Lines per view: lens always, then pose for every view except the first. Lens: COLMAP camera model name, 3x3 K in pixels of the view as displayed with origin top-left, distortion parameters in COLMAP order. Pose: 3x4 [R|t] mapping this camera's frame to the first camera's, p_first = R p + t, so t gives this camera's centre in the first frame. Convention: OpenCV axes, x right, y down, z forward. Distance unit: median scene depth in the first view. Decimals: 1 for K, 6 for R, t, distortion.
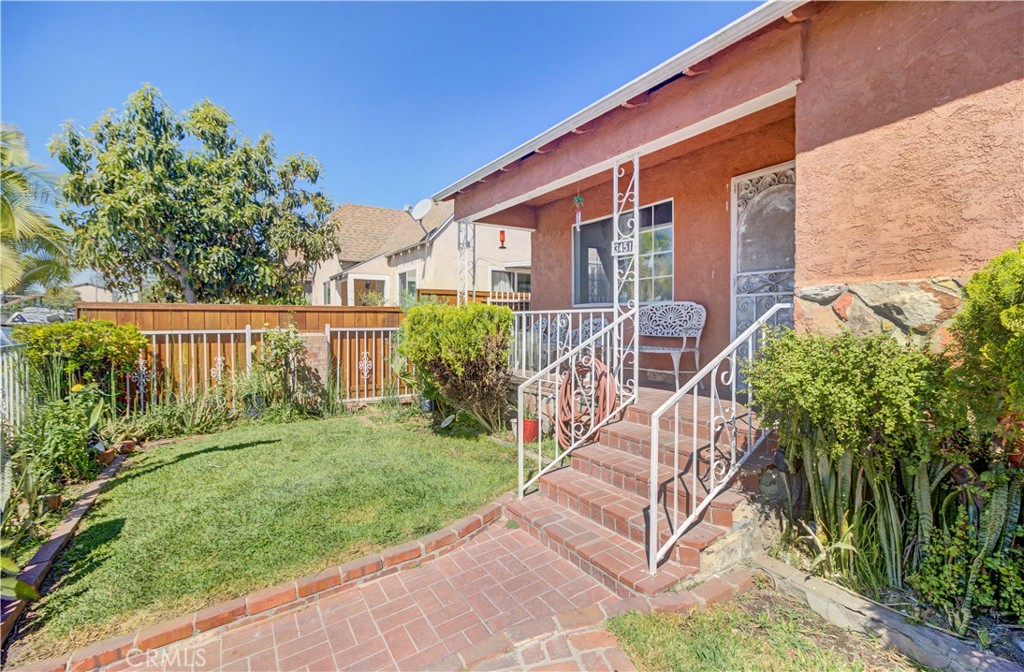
lens RADIAL K [[472.9, 0, 517.6], [0, 472.9, 327.7], [0, 0, 1]] dist [-0.013474, 0.011902]
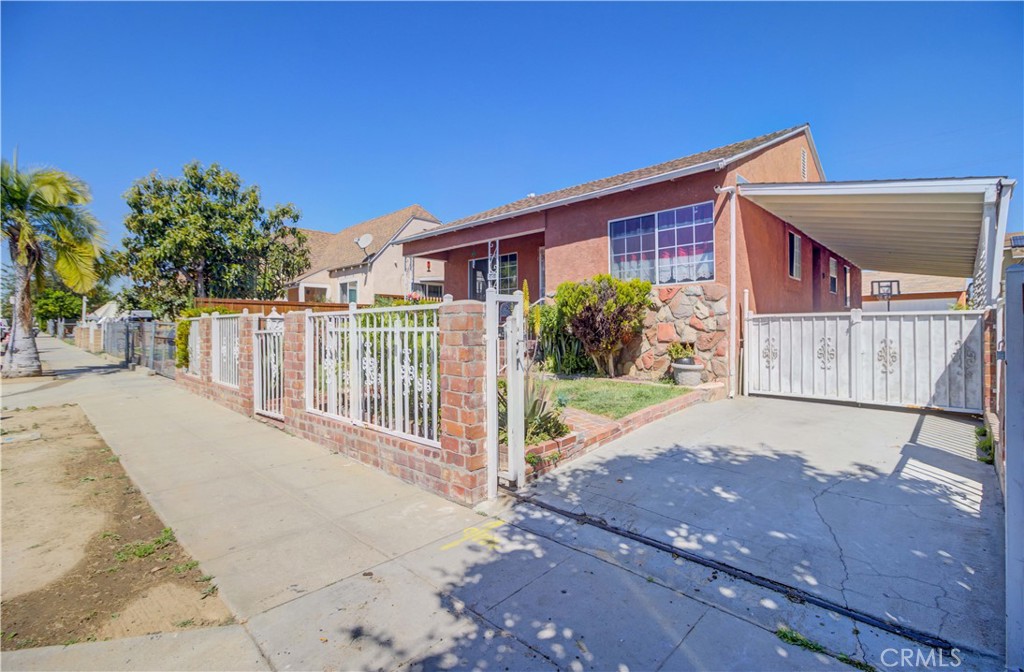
lens RADIAL K [[472.9, 0, 517.6], [0, 472.9, 327.7], [0, 0, 1]] dist [-0.013474, 0.011902]
pose [[0.971029, -0.002327, 0.238949, -0.131962], [0.007748, 0.999733, -0.021751, 0.083132], [-0.238835, 0.022973, 0.970788, -0.786467]]
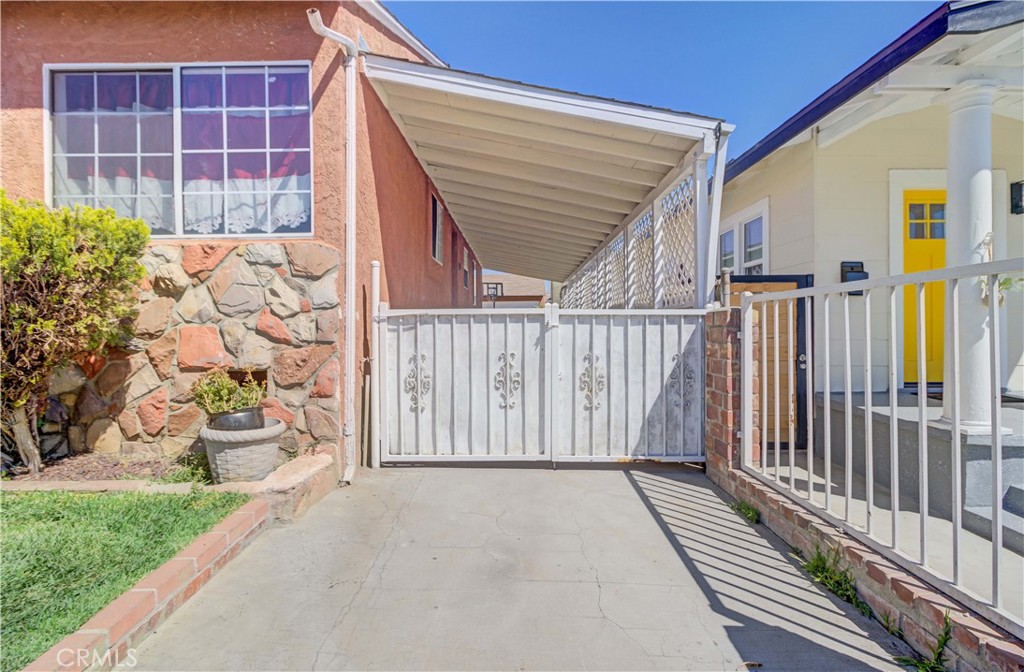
lens RADIAL K [[472.9, 0, 517.6], [0, 472.9, 327.7], [0, 0, 1]] dist [-0.013474, 0.011902]
pose [[0.545574, -0.006658, 0.838036, 0.210228], [0.018204, 0.999827, -0.003908, 0.063091], [-0.837865, 0.017387, 0.545600, -0.367087]]
